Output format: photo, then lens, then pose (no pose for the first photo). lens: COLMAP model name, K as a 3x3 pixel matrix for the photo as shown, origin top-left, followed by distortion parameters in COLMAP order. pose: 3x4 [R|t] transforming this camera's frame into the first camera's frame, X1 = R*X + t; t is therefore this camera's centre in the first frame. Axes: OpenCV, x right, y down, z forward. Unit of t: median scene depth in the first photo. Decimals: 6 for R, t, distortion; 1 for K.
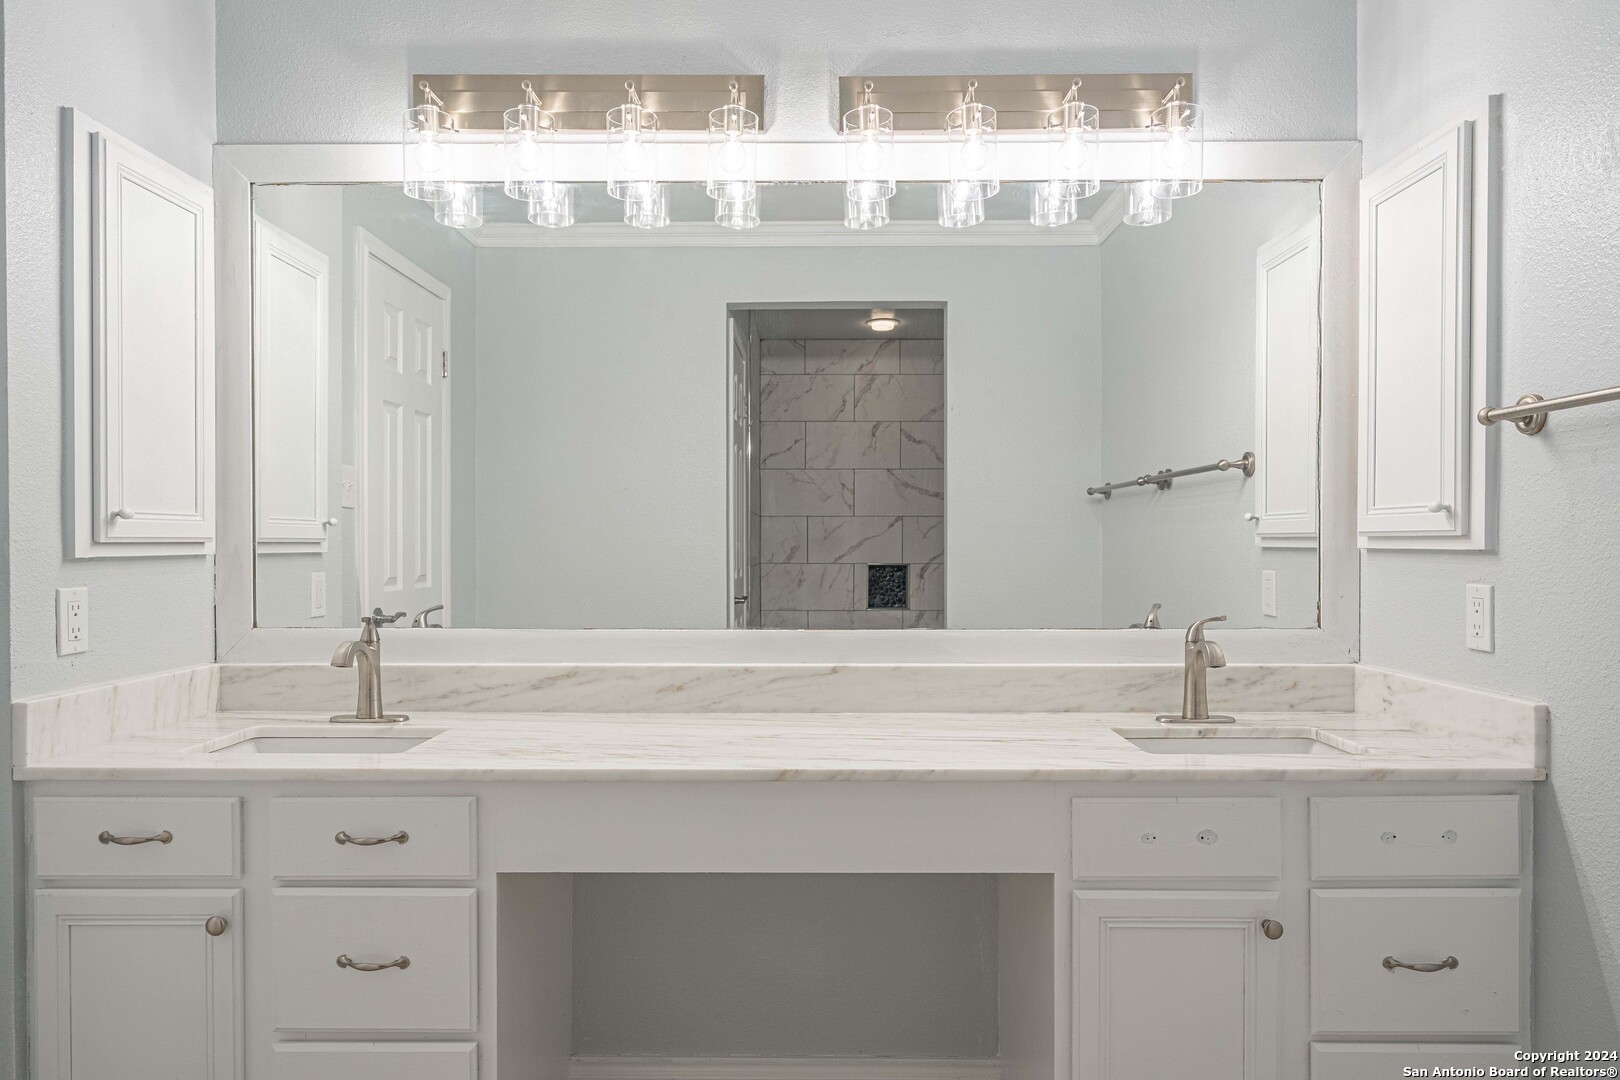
lens RADIAL K [[1014.5, 0, 810.0], [0, 1014.5, 540.0], [0, 0, 1]] dist [0.003082, 0.004970]
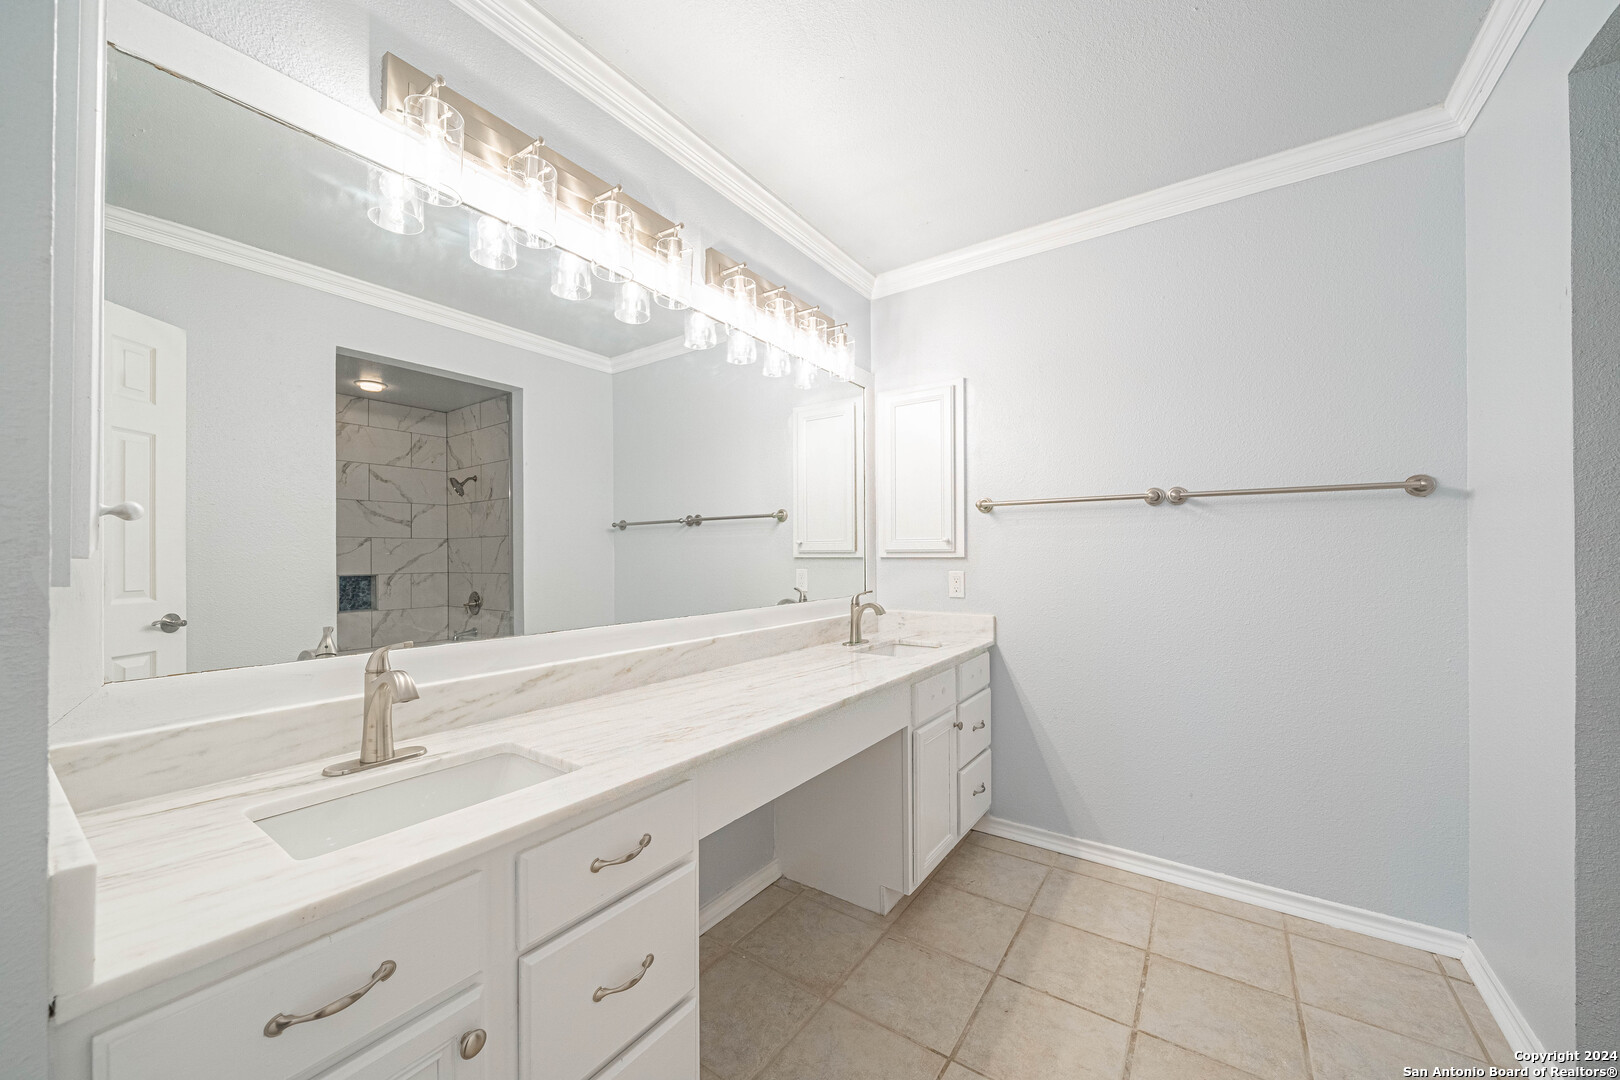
lens RADIAL K [[582.6, 0, 806.7], [0, 582.6, 548.9], [0, 0, 1]] dist [-0.001859, -0.000389]
pose [[0.578462, 0.005605, 0.815690, -0.598649], [0.004238, 0.999942, -0.009877, 0.001786], [-0.815698, 0.009171, 0.578405, 0.392583]]
